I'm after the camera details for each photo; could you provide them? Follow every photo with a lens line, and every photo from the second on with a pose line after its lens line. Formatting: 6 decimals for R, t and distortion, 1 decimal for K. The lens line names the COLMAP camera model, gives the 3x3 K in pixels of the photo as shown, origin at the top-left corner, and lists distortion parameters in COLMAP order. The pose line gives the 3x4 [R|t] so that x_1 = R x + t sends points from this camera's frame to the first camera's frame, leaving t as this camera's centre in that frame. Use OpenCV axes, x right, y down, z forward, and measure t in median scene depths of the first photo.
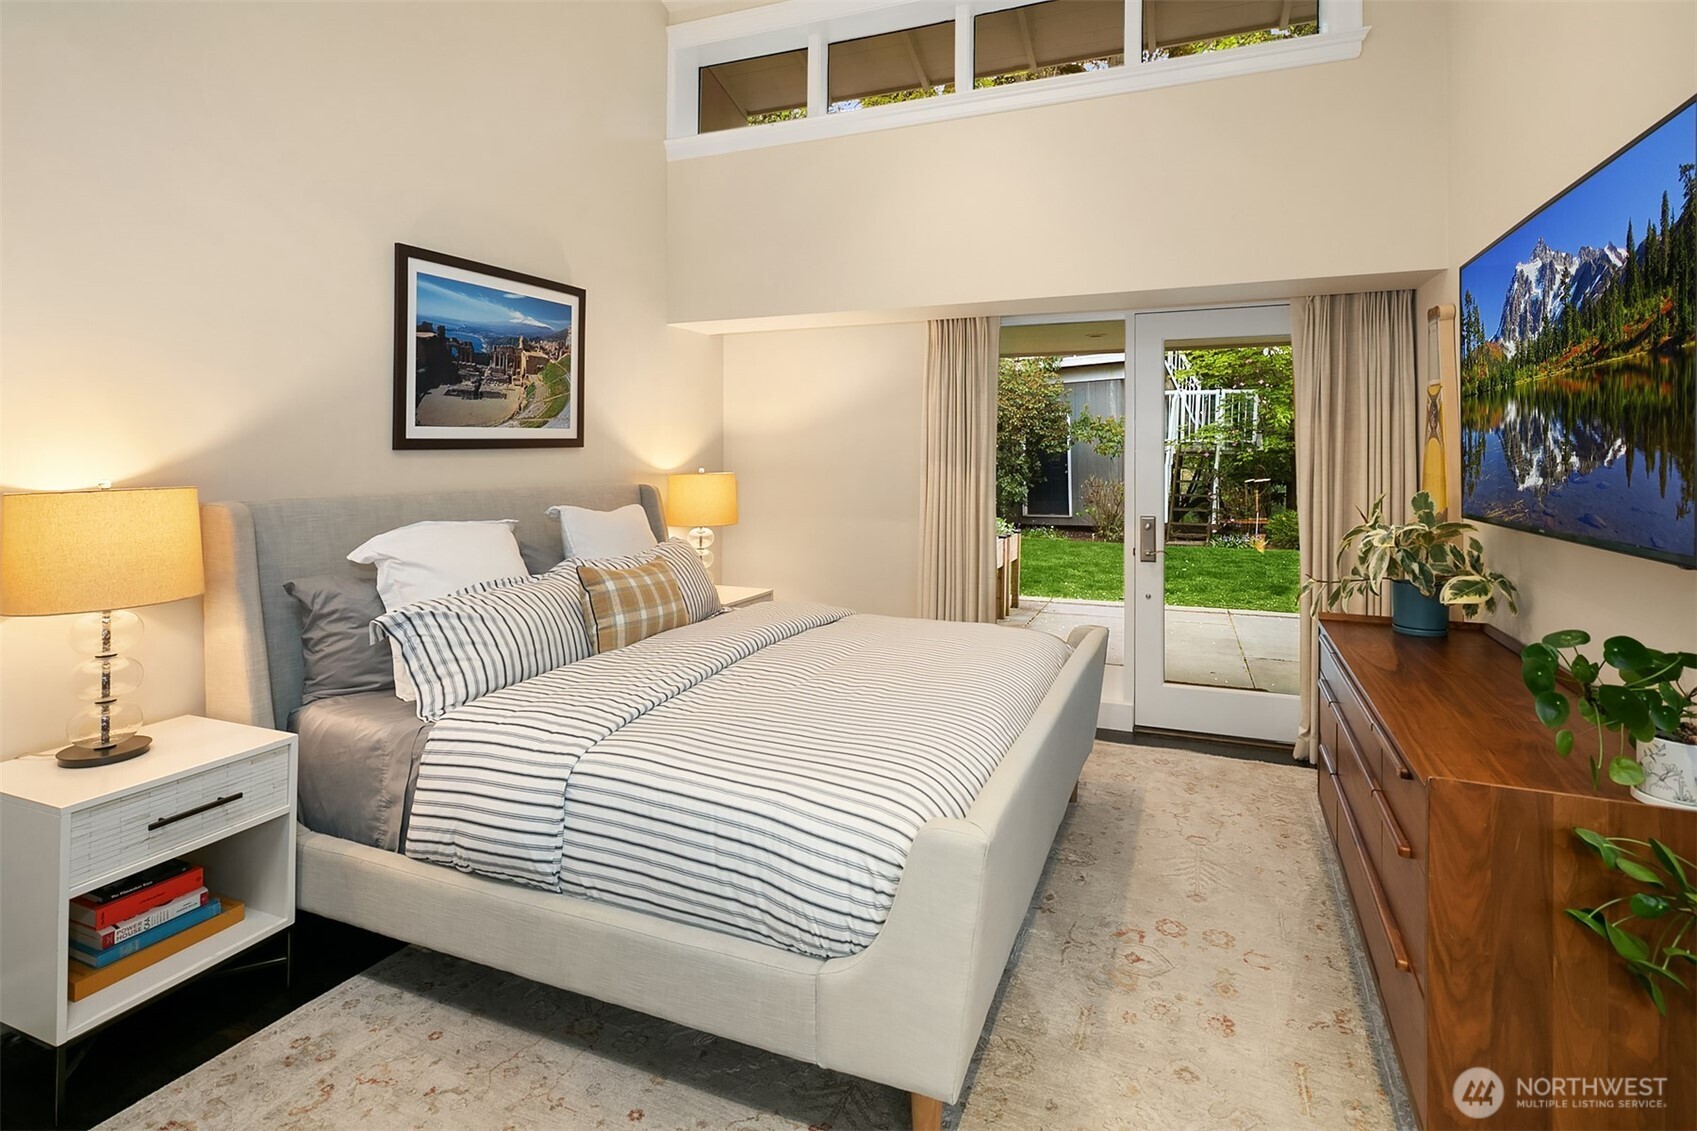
lens RADIAL K [[848.9, 0, 851.2], [0, 848.9, 463.6], [0, 0, 1]] dist [-0.004125, -0.000246]
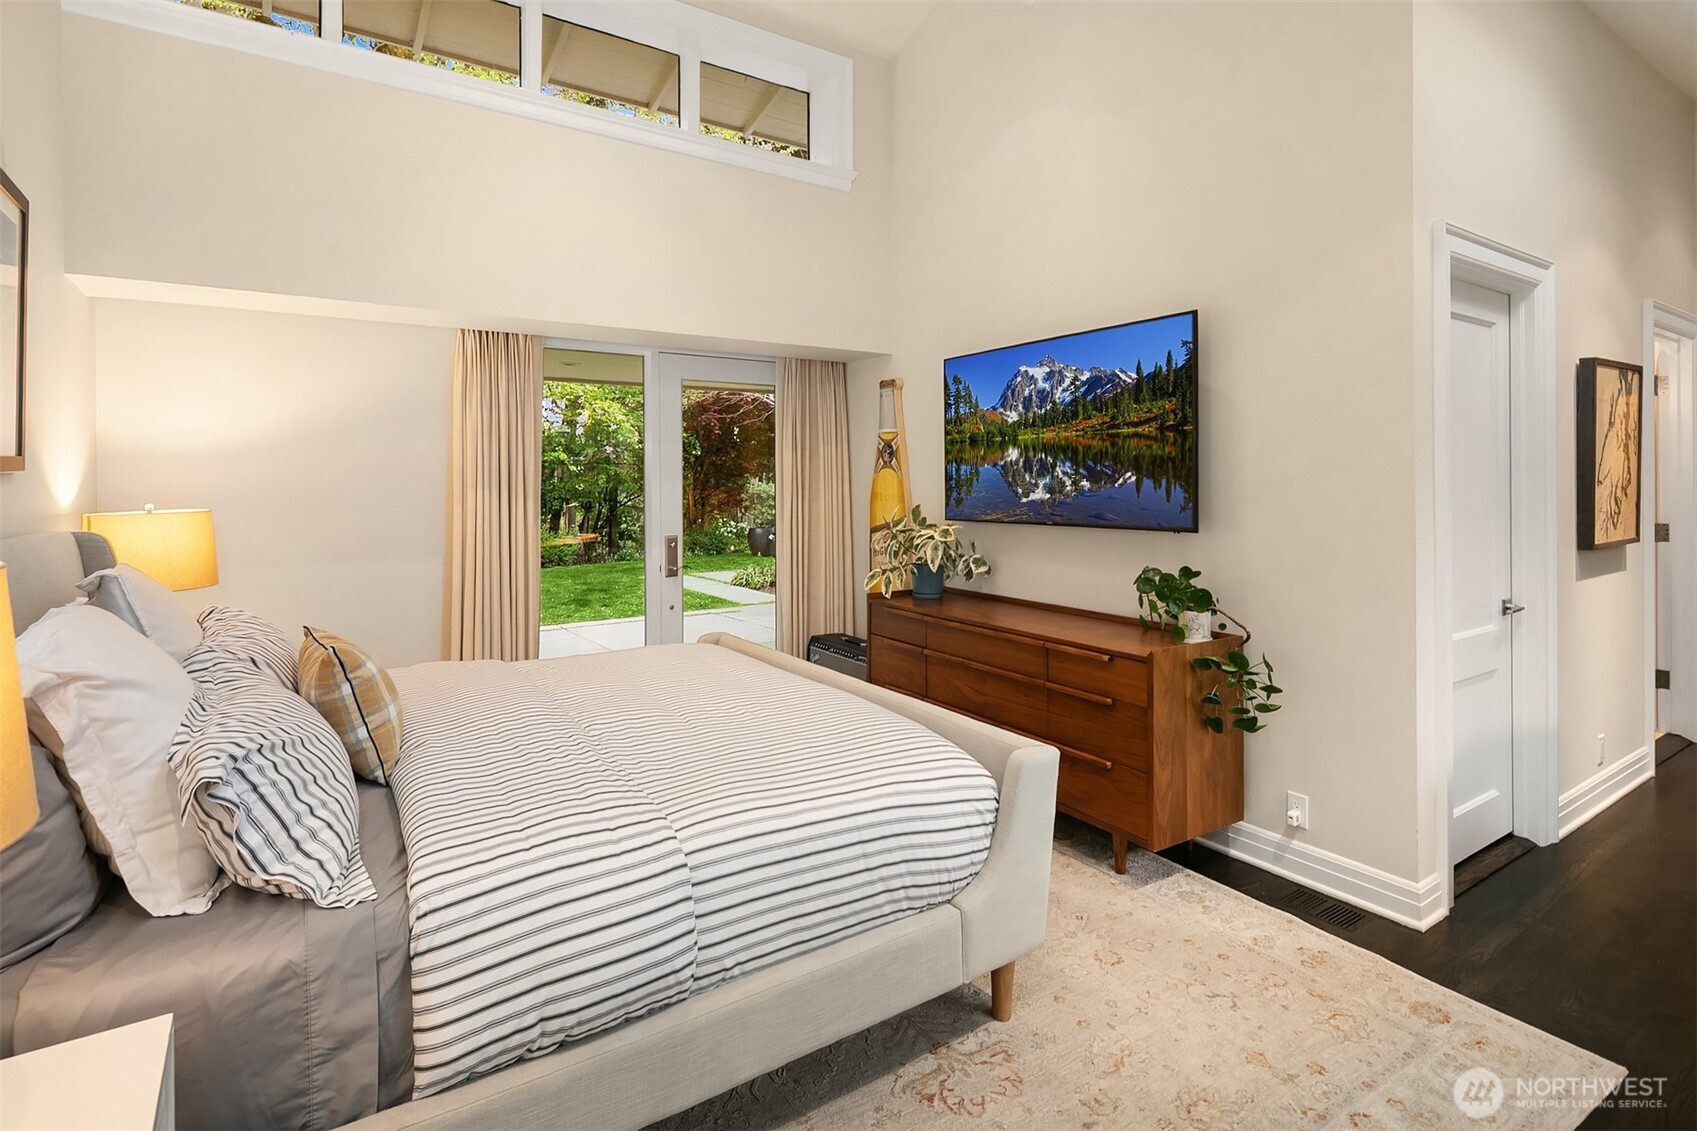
lens RADIAL K [[853.4, 0, 850.9], [0, 853.4, 496.4], [0, 0, 1]] dist [0.023094, 0.000552]
pose [[0.575265, -0.019804, 0.817727, -0.862696], [0.011607, 0.999804, 0.016048, -0.010933], [-0.817885, 0.000259, 0.575382, 0.333870]]
